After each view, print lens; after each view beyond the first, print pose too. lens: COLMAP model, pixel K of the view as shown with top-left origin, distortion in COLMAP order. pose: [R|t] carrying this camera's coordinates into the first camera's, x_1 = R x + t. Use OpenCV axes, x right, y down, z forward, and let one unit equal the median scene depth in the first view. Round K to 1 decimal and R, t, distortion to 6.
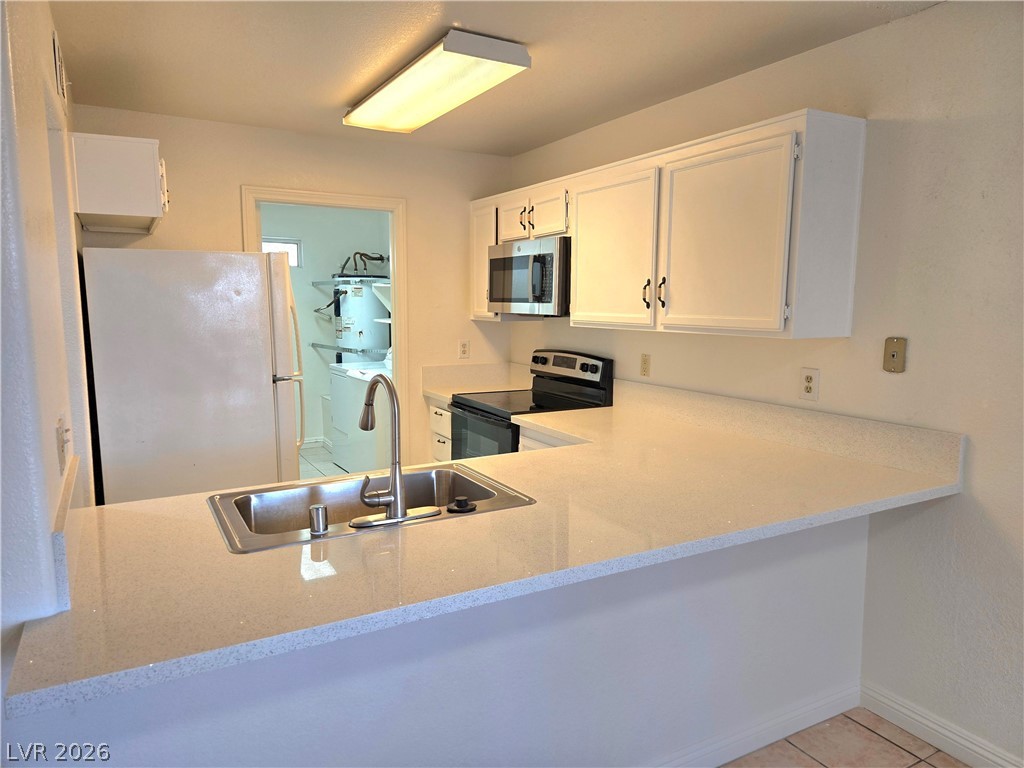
lens RADIAL K [[688.7, 0, 515.9], [0, 688.7, 386.8], [0, 0, 1]] dist [0.054490, -0.044690]
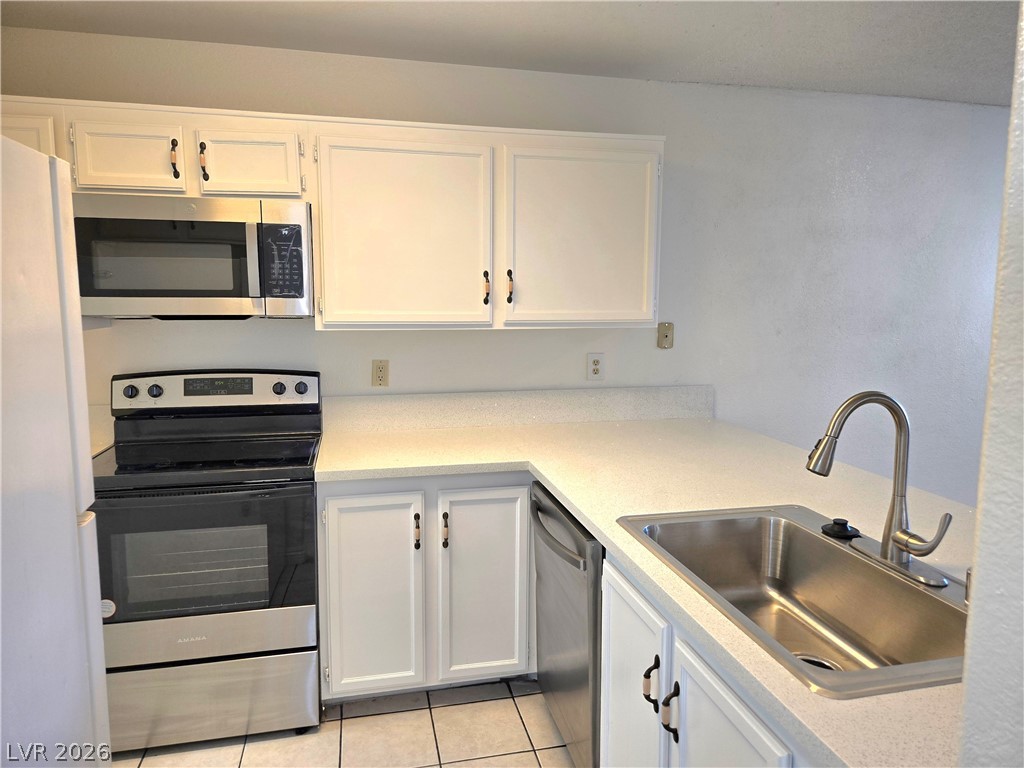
lens RADIAL K [[688.7, 0, 511.9], [0, 688.7, 380.6], [0, 0, 1]] dist [0.054490, -0.044690]
pose [[0.280362, -0.120877, 0.952253, -0.464258], [0.118159, 0.988841, 0.090733, -0.065714], [-0.952594, 0.087080, 0.291516, 0.509848]]
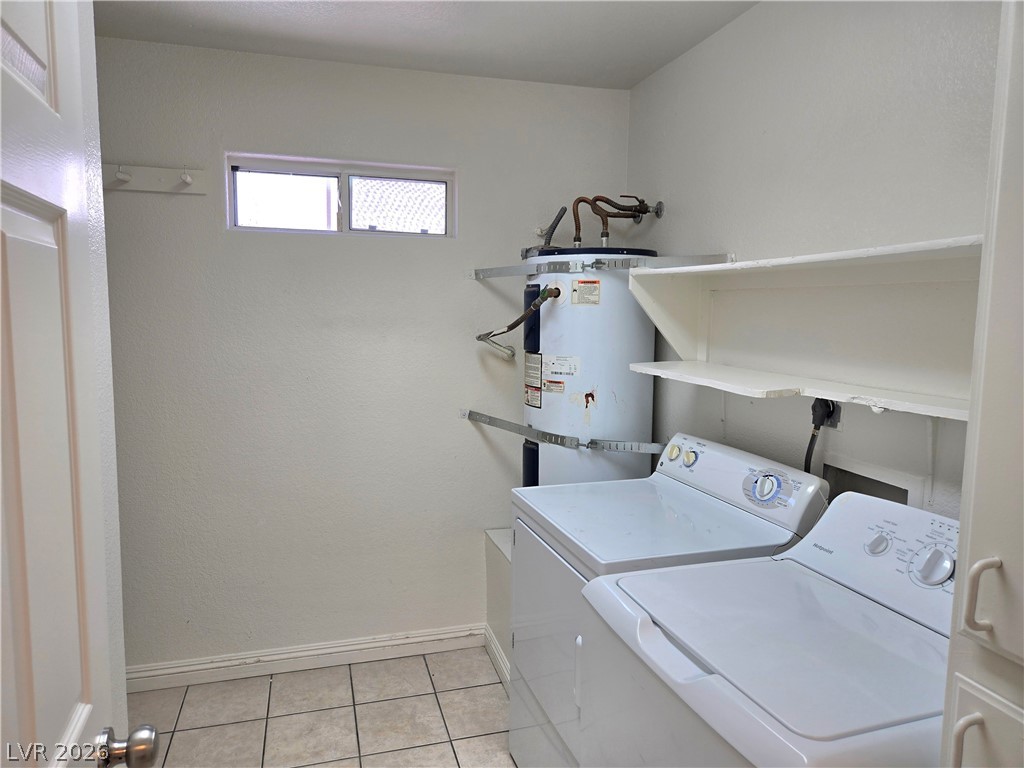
lens RADIAL K [[688.7, 0, 502.6], [0, 688.7, 379.8], [0, 0, 1]] dist [0.054490, -0.044690]
pose [[0.970102, 0.028206, -0.241054, -0.274863], [-0.034011, 0.999222, -0.019955, -0.120342], [0.240304, 0.027557, 0.970306, 0.940755]]
